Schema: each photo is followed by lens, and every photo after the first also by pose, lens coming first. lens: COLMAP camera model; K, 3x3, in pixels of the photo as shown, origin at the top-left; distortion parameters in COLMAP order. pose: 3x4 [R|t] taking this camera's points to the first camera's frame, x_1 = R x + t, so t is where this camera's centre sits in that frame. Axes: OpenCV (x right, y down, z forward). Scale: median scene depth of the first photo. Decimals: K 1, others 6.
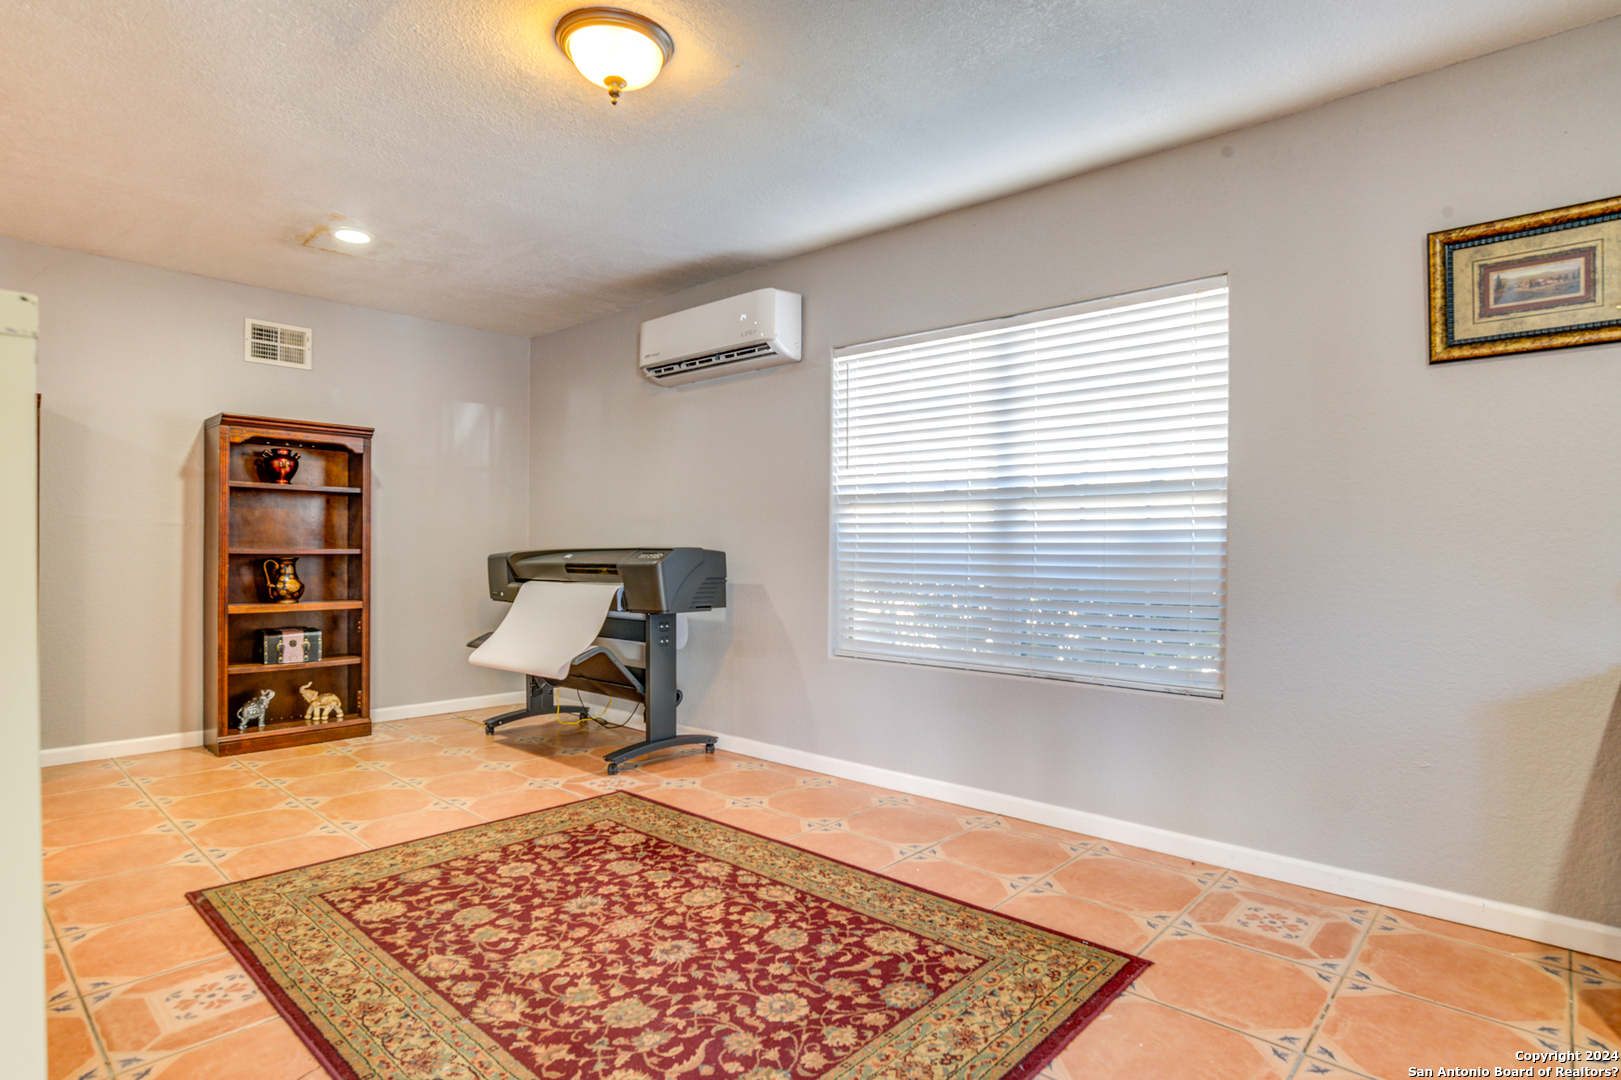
lens RADIAL K [[848.1, 0, 807.9], [0, 848.1, 550.4], [0, 0, 1]] dist [-0.028003, 0.006367]
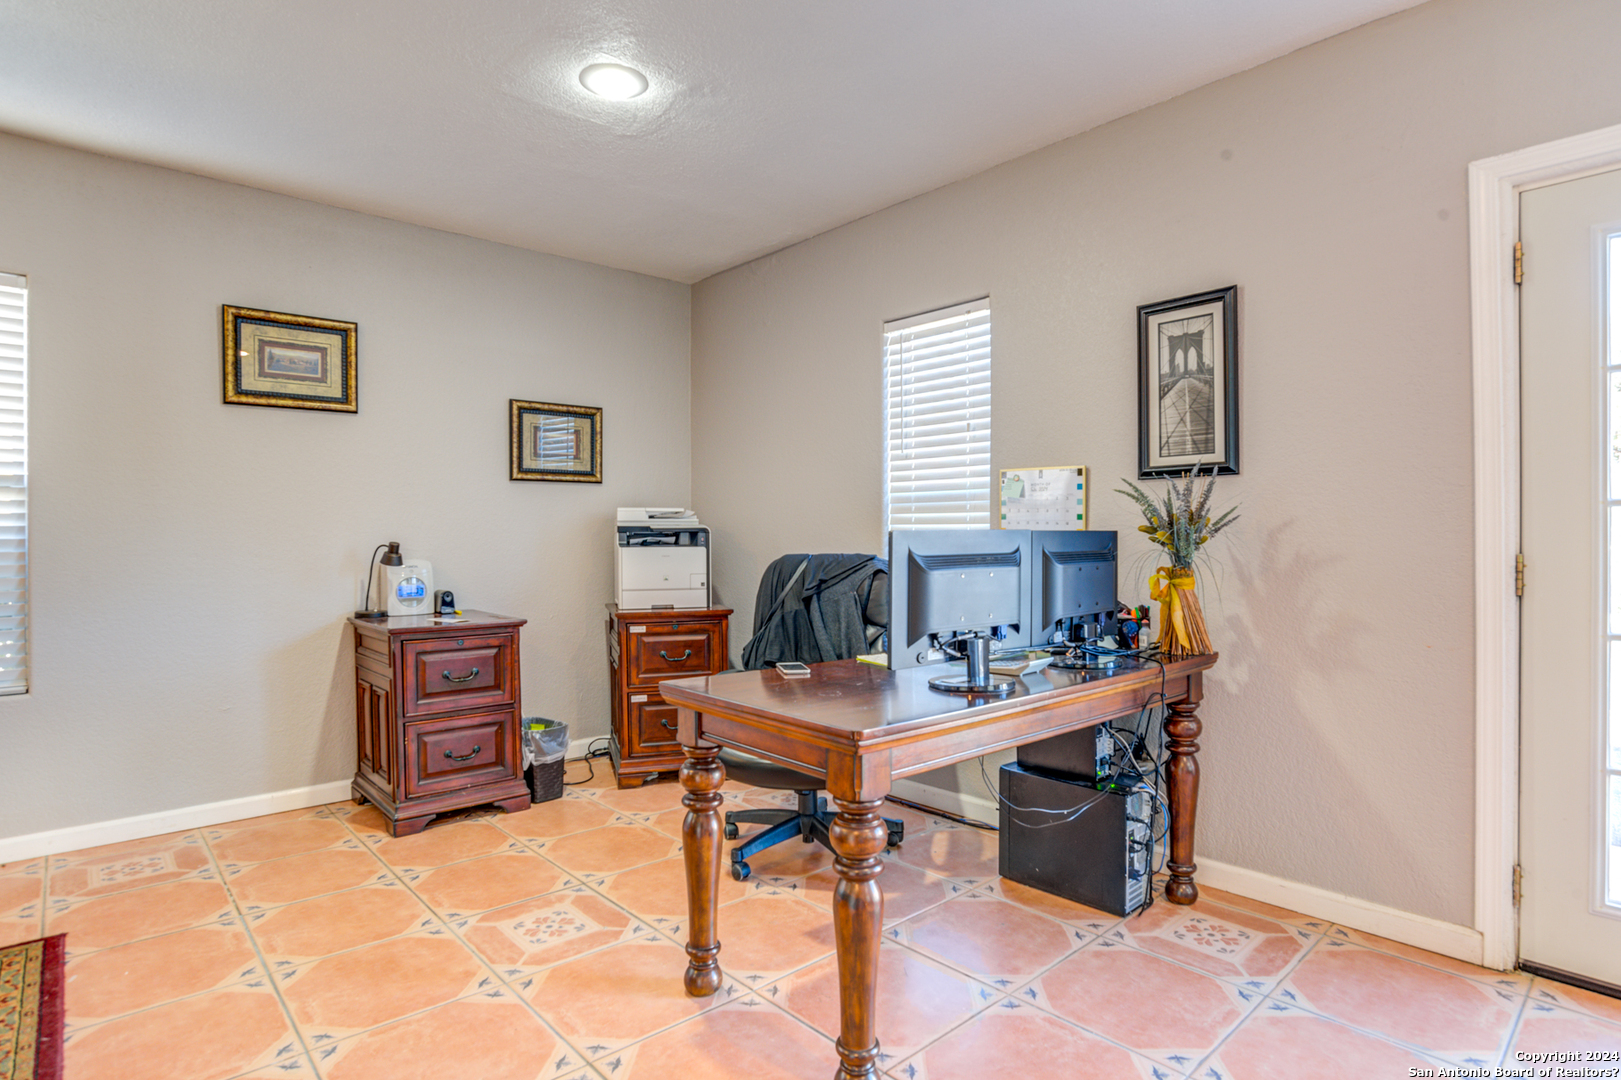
lens RADIAL K [[848.1, 0, 809.5], [0, 848.1, 541.0], [0, 0, 1]] dist [-0.028003, 0.006367]
pose [[0.099334, -0.005949, 0.995036, -0.498201], [0.014481, 0.999885, 0.004532, 0.001295], [-0.994949, 0.013959, 0.099409, -0.047901]]
